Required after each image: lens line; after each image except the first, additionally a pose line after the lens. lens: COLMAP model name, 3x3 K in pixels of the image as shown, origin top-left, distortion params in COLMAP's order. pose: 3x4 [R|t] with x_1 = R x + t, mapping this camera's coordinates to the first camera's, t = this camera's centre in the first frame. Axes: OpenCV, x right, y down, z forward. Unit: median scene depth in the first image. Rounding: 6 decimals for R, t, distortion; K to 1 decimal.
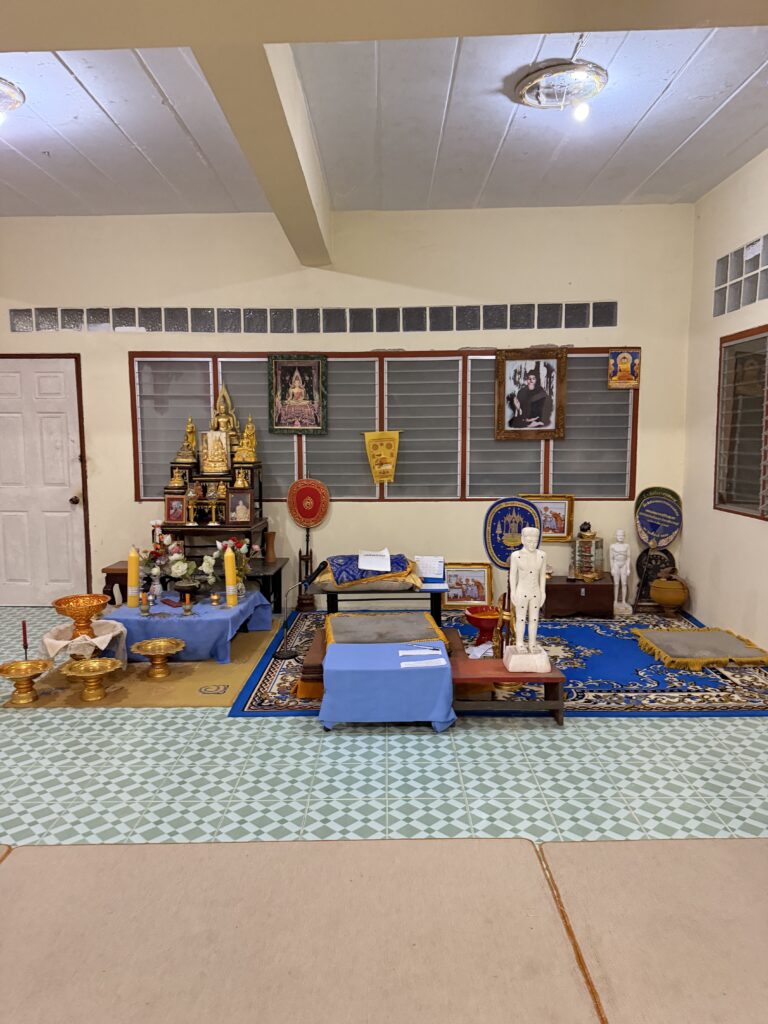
lens RADIAL K [[739.1, 0, 382.7], [0, 739.1, 513.5], [0, 0, 1]] dist [0.103884, -0.015153]
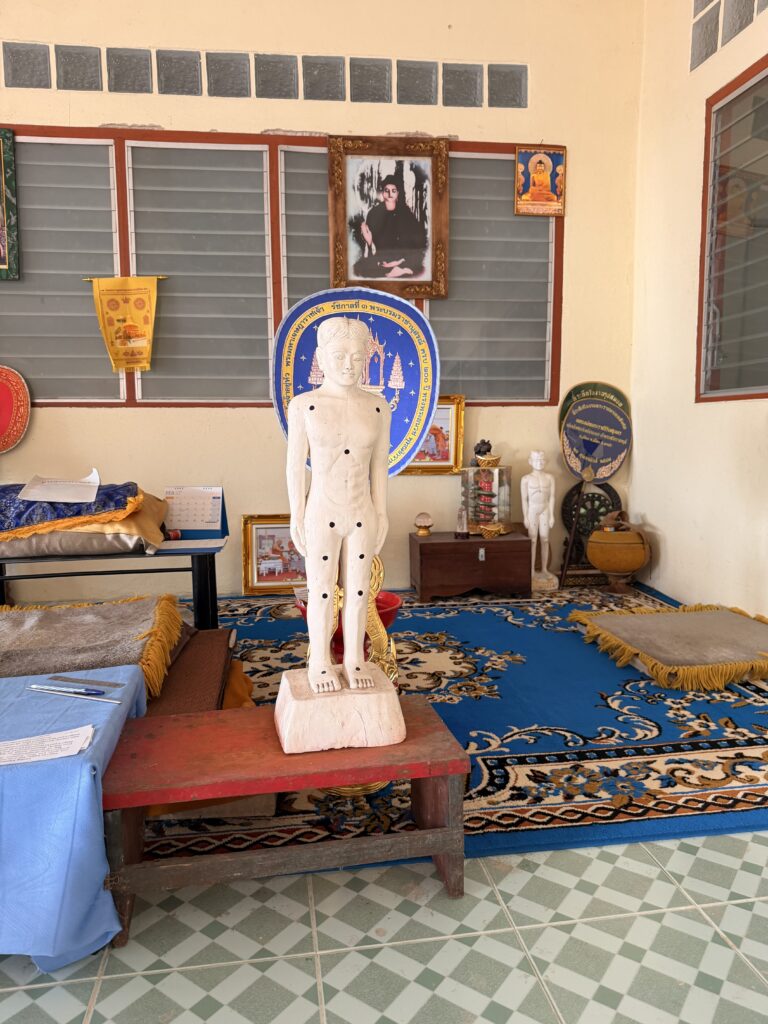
lens RADIAL K [[739.1, 0, 386.1], [0, 739.1, 513.4], [0, 0, 1]] dist [0.103884, -0.015153]
pose [[0.986905, -0.018692, 0.160214, 0.098613], [0.018632, 0.999825, 0.001878, 0.068651], [-0.160221, 0.001132, 0.987081, 0.424094]]
